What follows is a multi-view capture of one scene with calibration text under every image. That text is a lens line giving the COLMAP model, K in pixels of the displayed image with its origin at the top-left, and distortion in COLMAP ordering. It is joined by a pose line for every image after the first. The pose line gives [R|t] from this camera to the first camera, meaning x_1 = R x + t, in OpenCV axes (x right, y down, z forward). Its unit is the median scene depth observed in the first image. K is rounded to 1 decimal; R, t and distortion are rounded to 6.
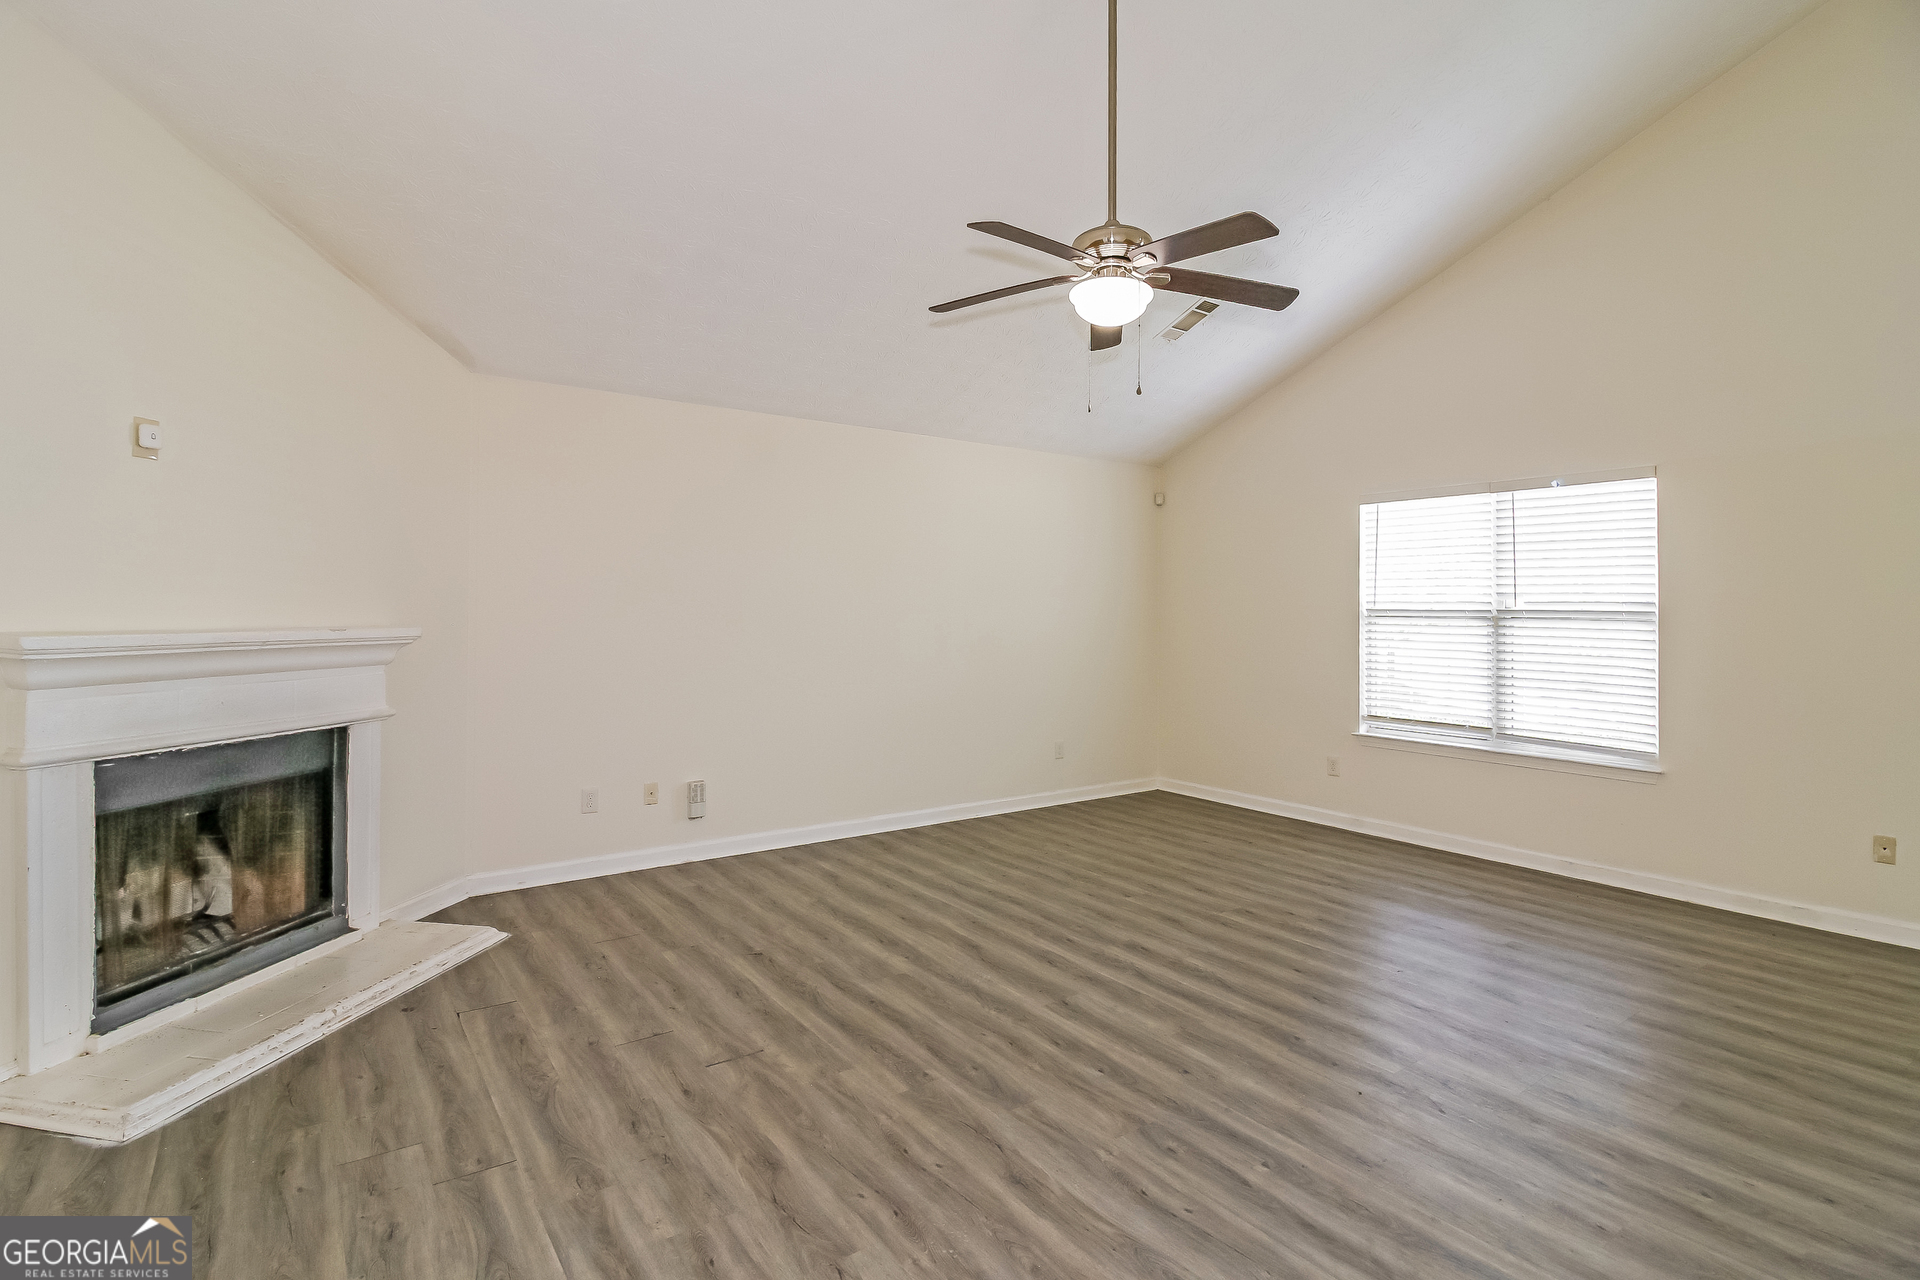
lens RADIAL K [[919.1, 0, 964.6], [0, 919.1, 607.4], [0, 0, 1]] dist [-0.015203, -0.000610]
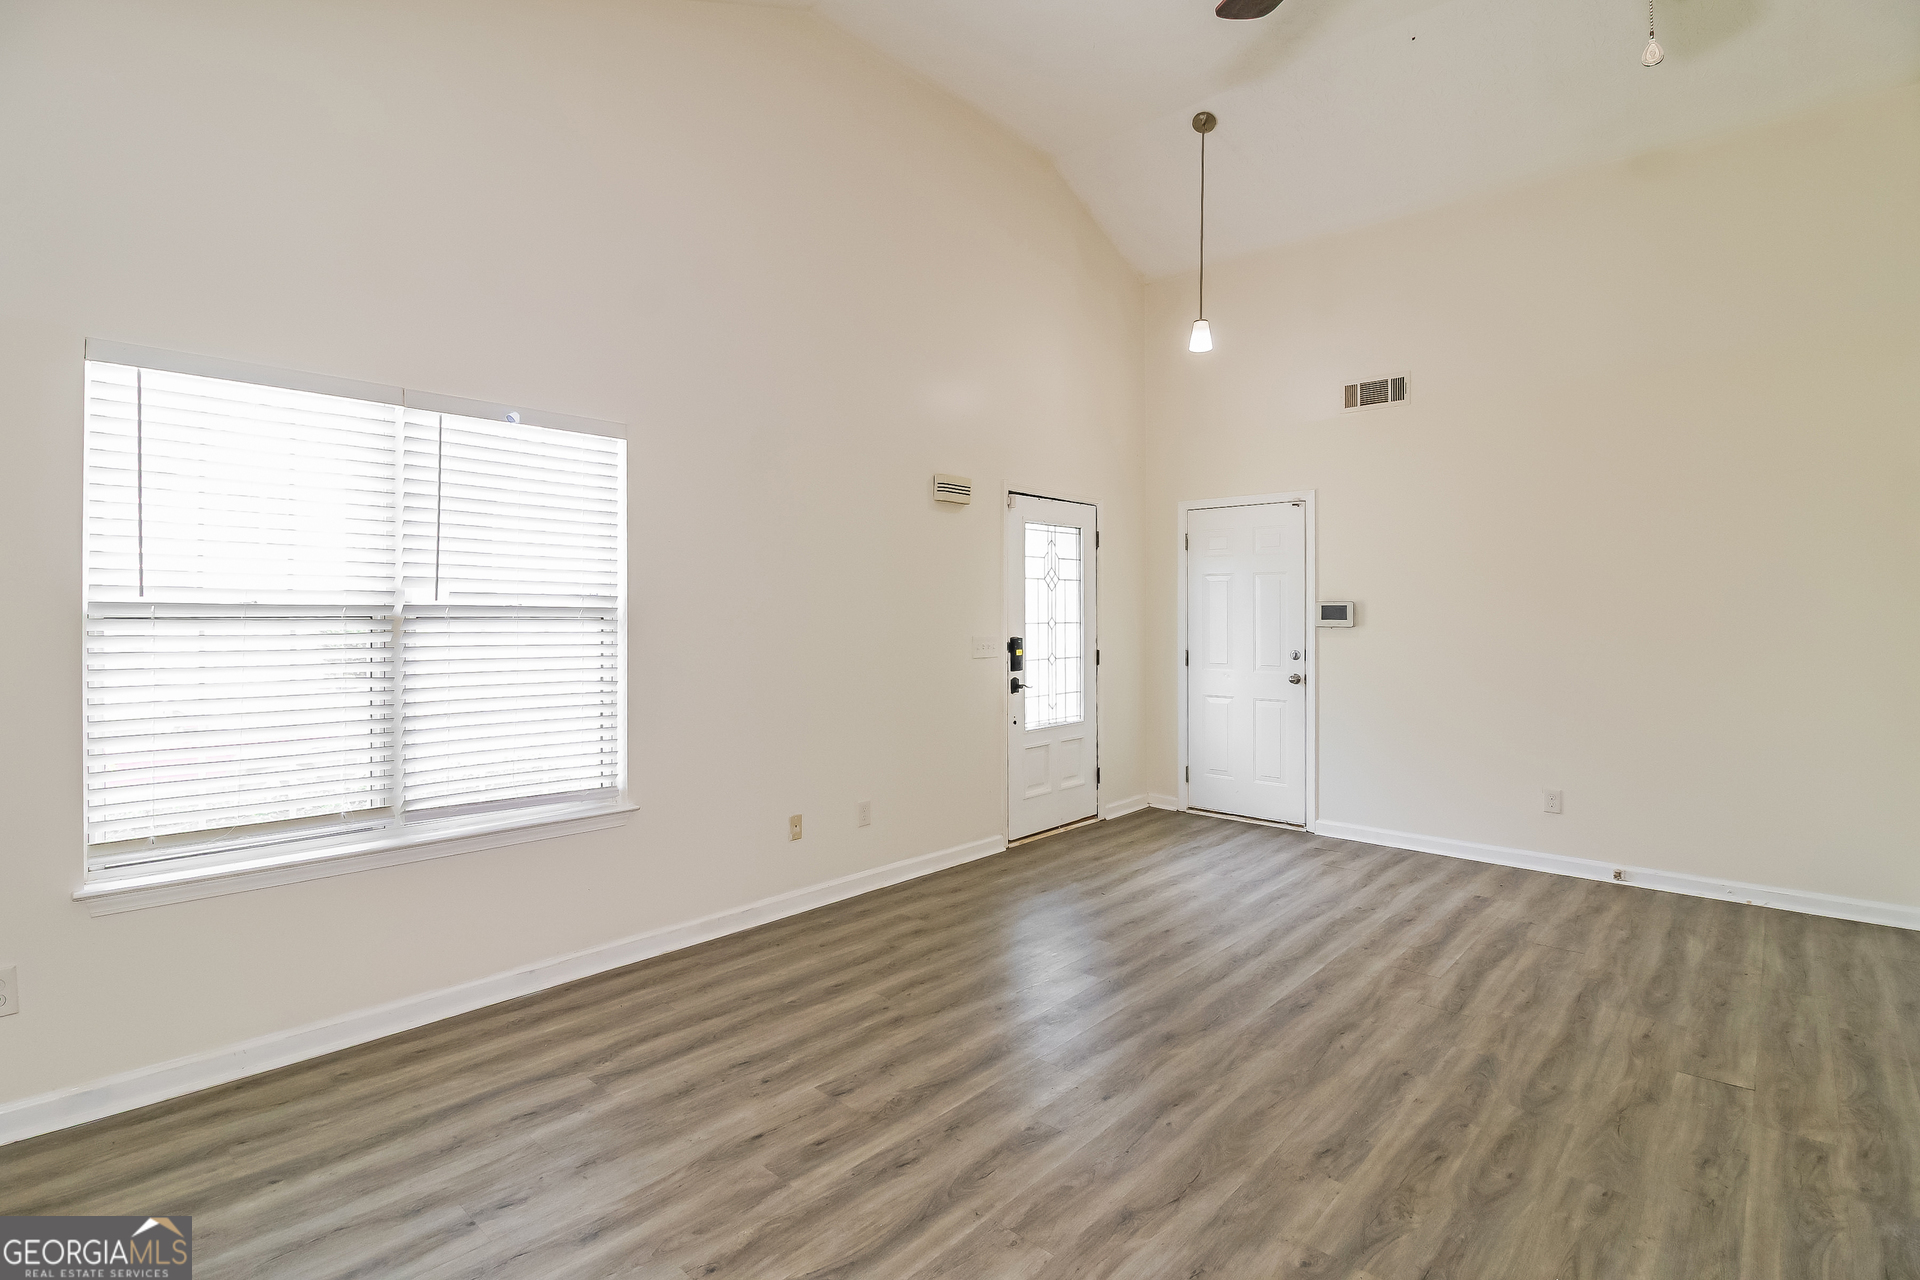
lens RADIAL K [[919.1, 0, 964.6], [0, 919.1, 607.4], [0, 0, 1]] dist [-0.015203, -0.000610]
pose [[-0.203453, -0.008161, 0.979051, -0.077640], [-0.011417, 0.999917, 0.005962, -0.003780], [-0.979018, -0.009965, -0.203529, 0.800015]]
